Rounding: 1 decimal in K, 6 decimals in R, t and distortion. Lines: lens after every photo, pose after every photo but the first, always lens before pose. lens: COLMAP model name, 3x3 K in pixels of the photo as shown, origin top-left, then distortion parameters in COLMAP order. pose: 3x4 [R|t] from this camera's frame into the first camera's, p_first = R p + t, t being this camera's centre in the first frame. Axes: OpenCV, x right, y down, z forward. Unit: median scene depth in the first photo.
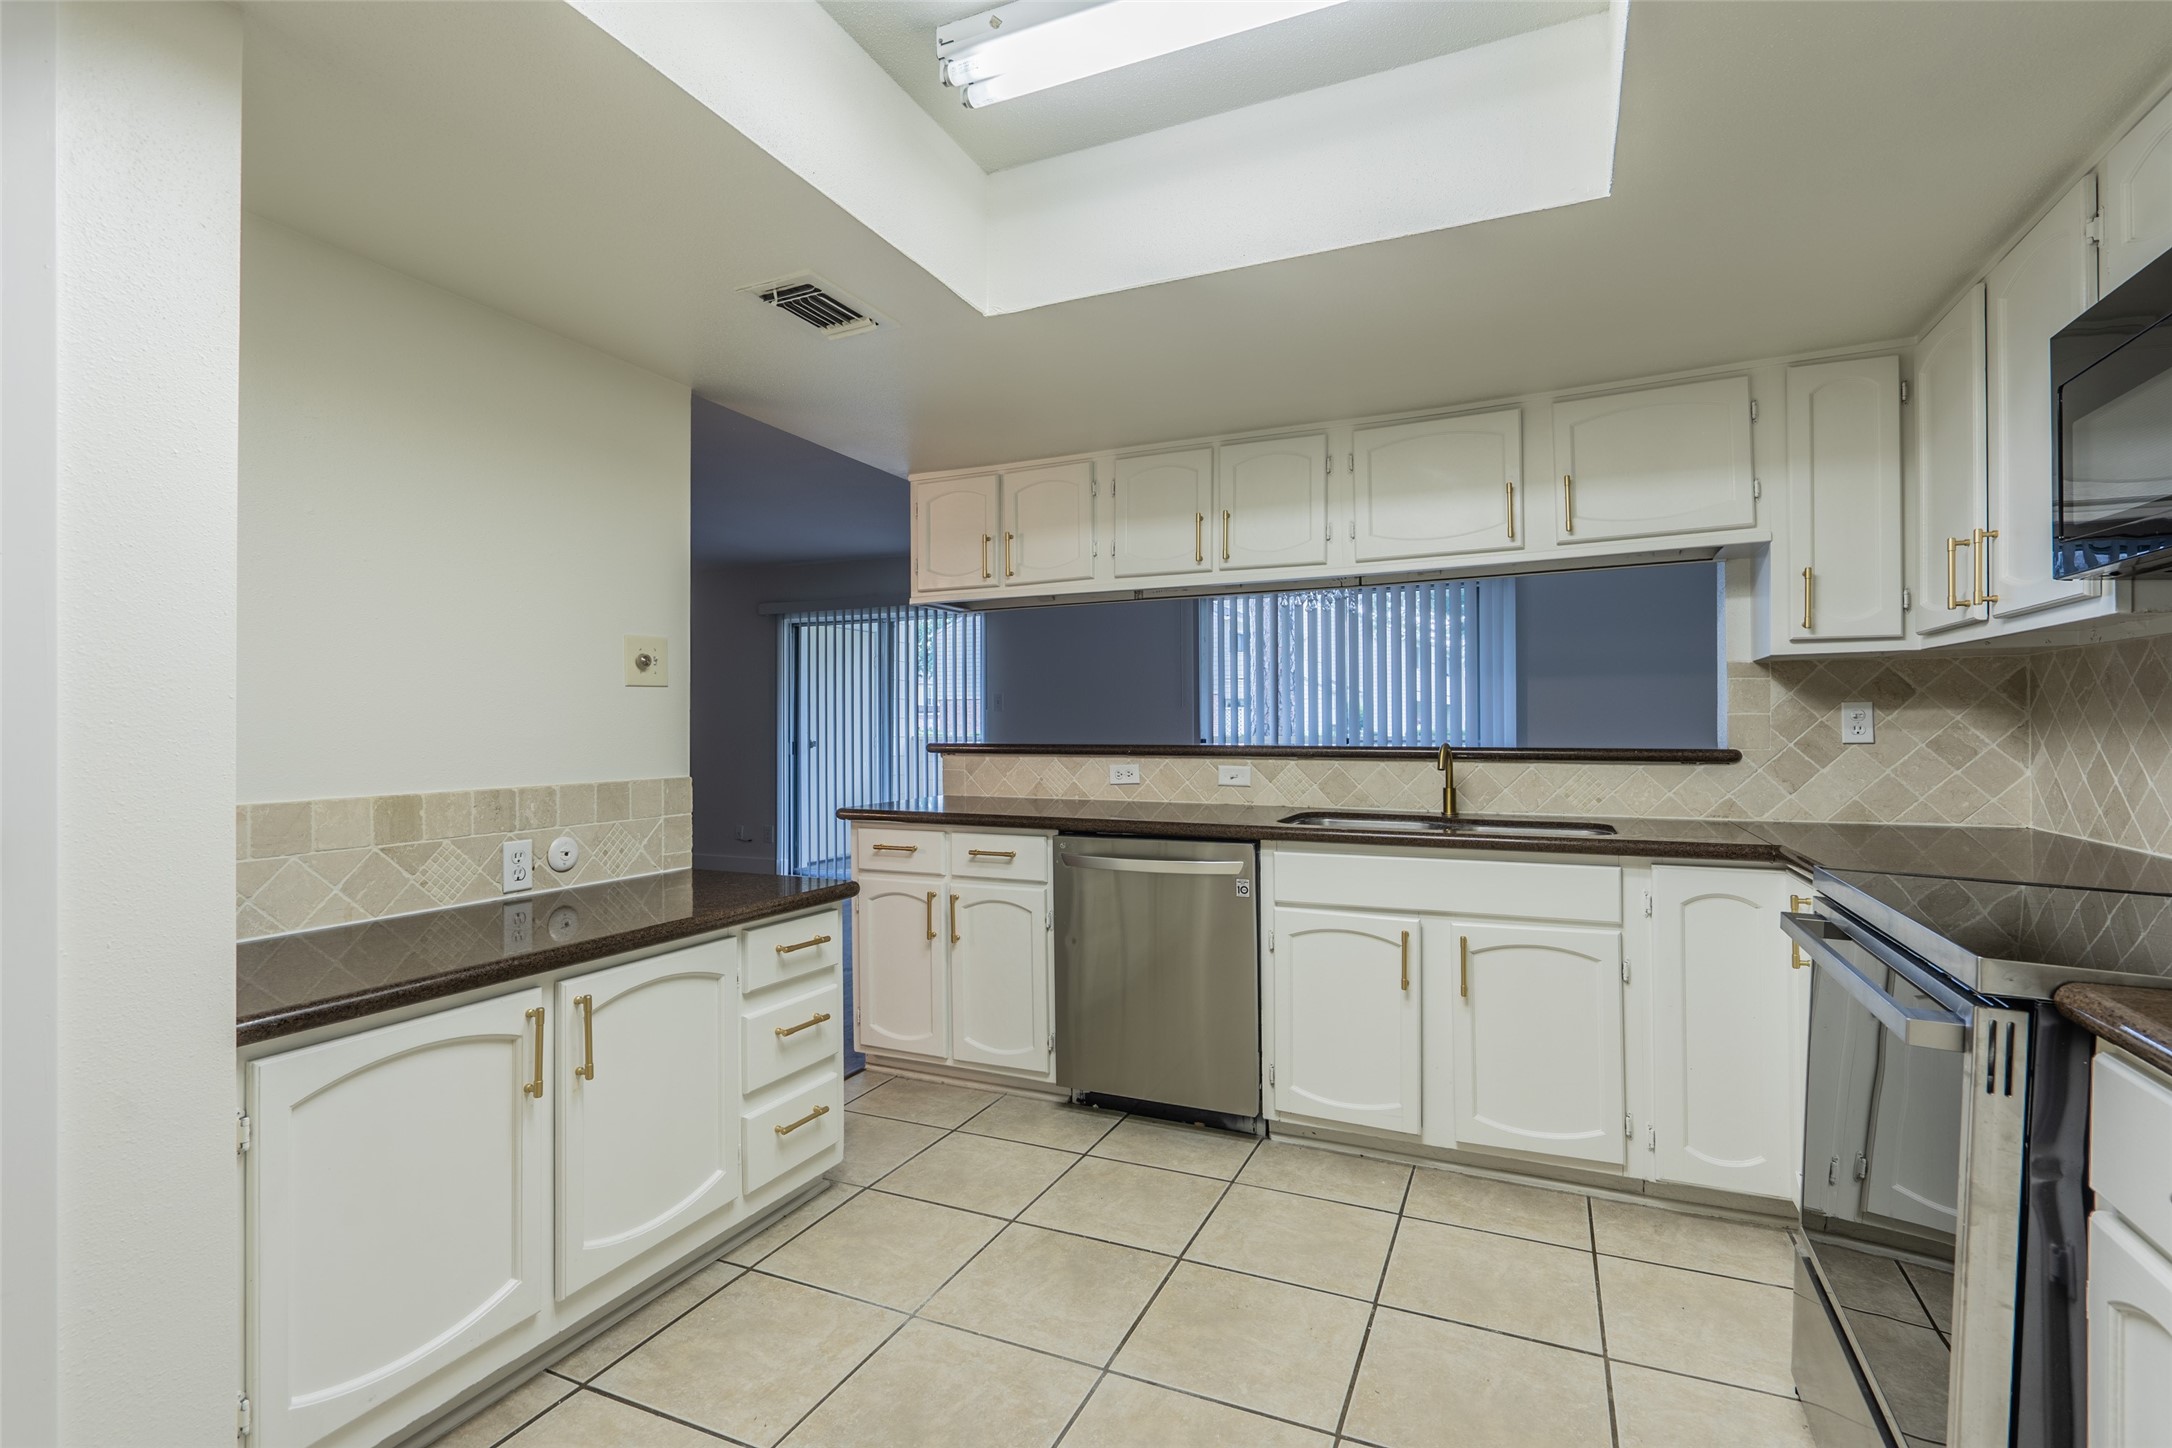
lens RADIAL K [[984.8, 0, 1090.1], [0, 984.8, 730.5], [0, 0, 1]] dist [-0.003151, 0.000339]
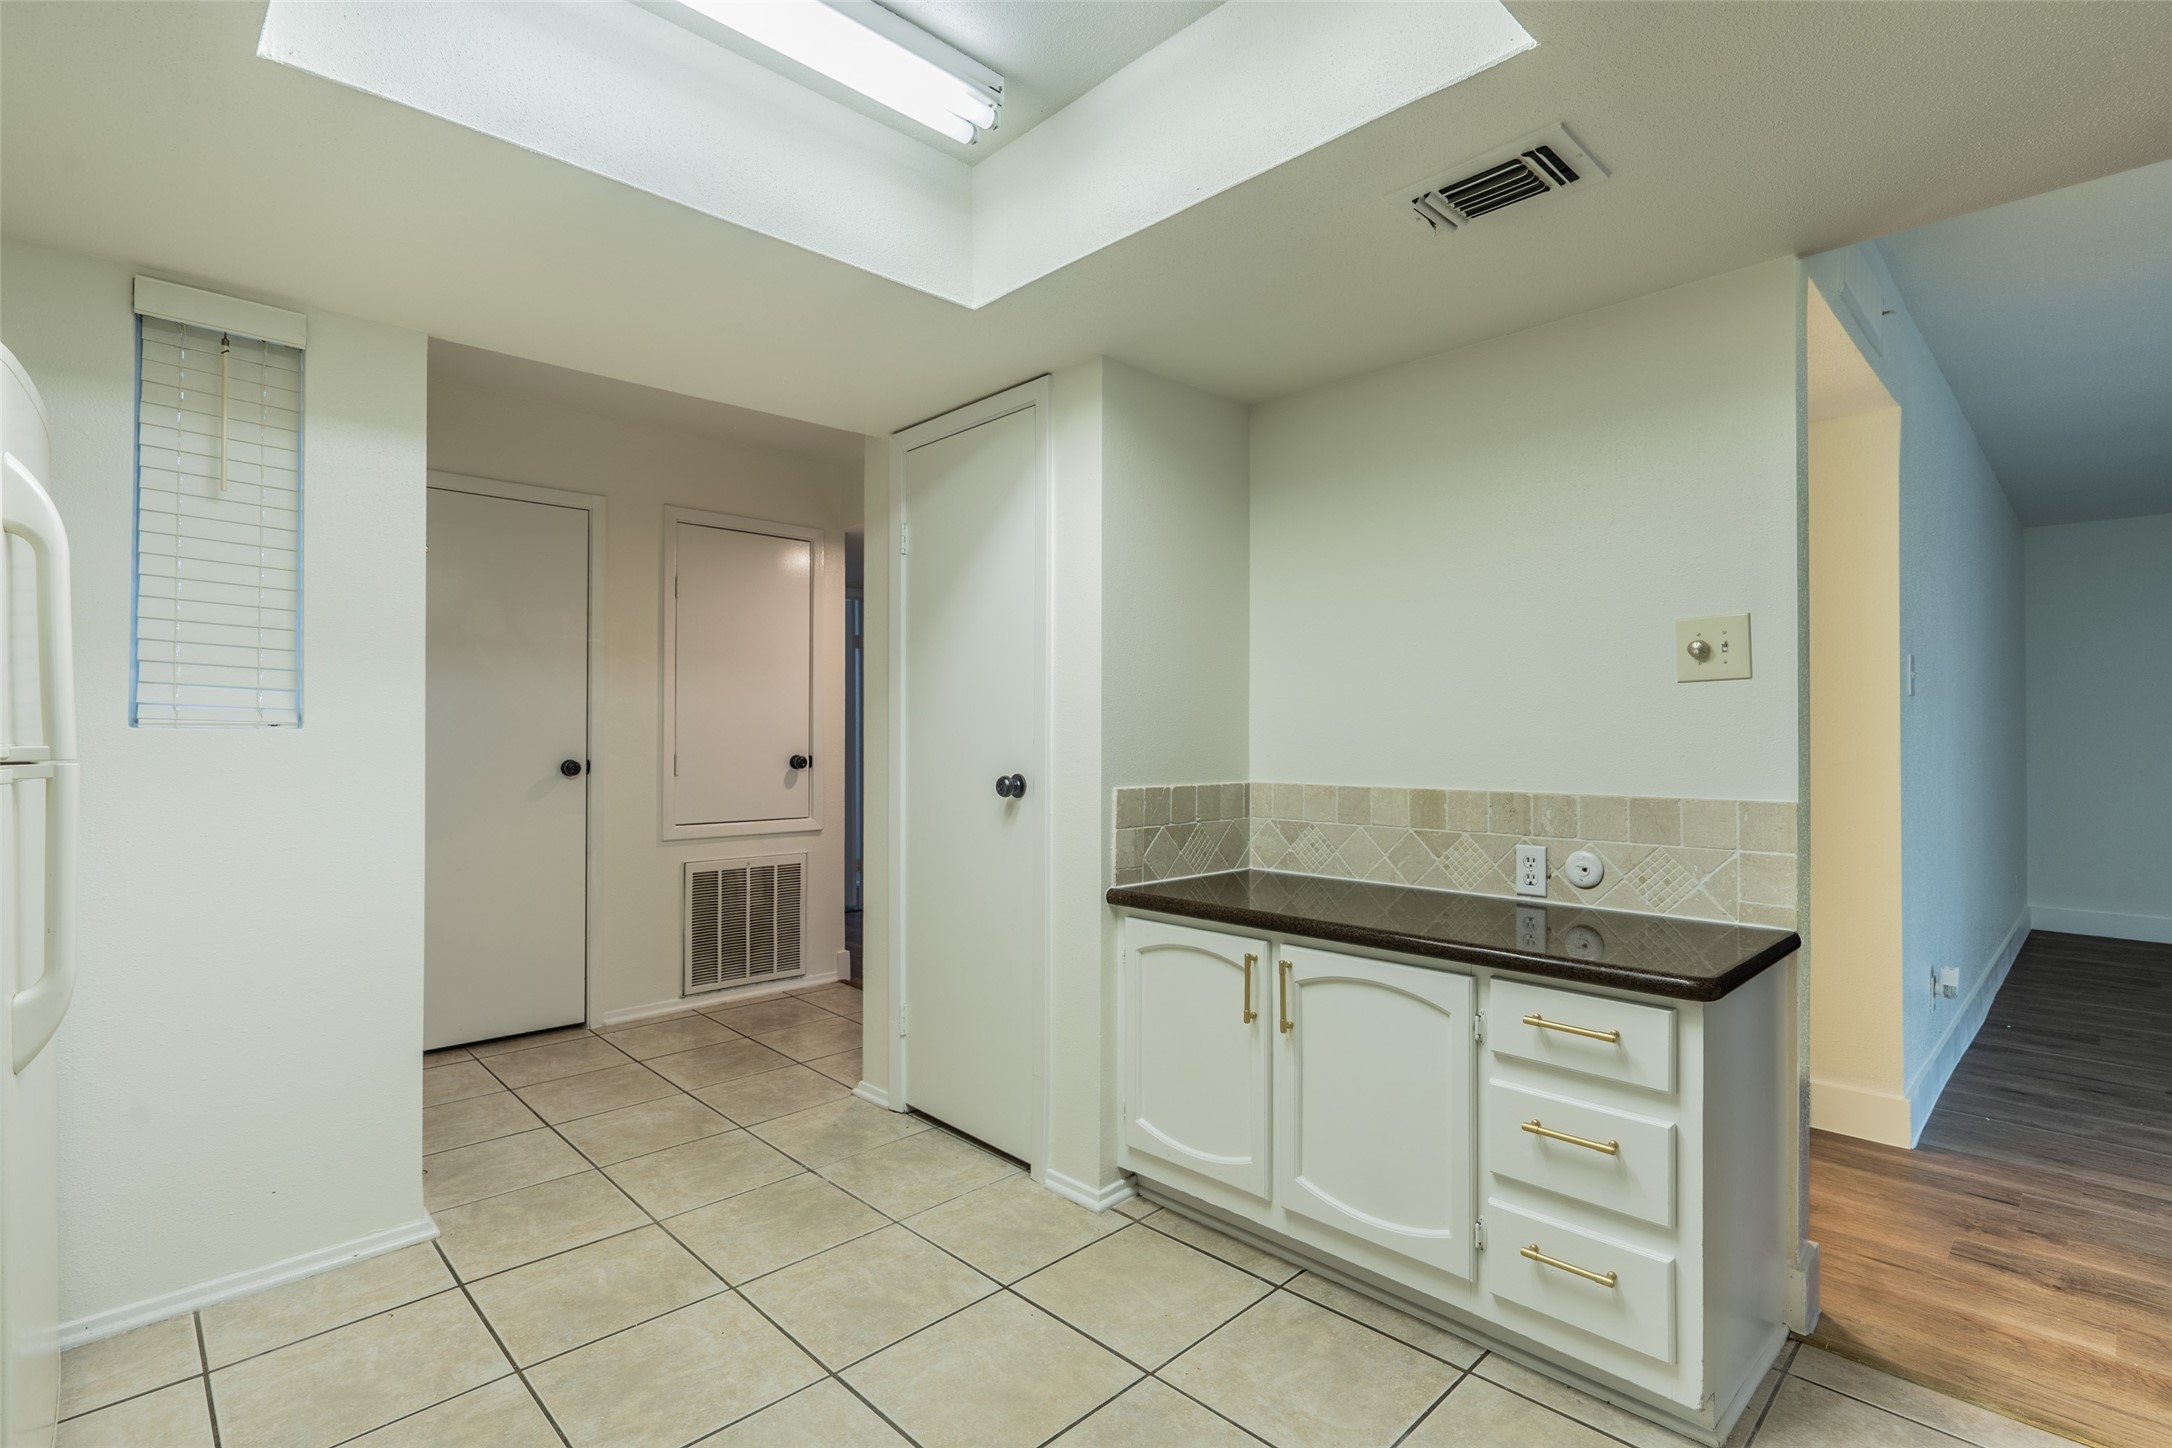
lens RADIAL K [[1025.7, 0, 1082.4], [0, 1025.7, 731.3], [0, 0, 1]] dist [-0.000679, 0.000053]
pose [[-0.364315, 0.000152, -0.931276, 0.489402], [-0.000549, 1.000000, 0.000378, -0.004542], [0.931276, 0.000649, -0.364314, 0.827547]]
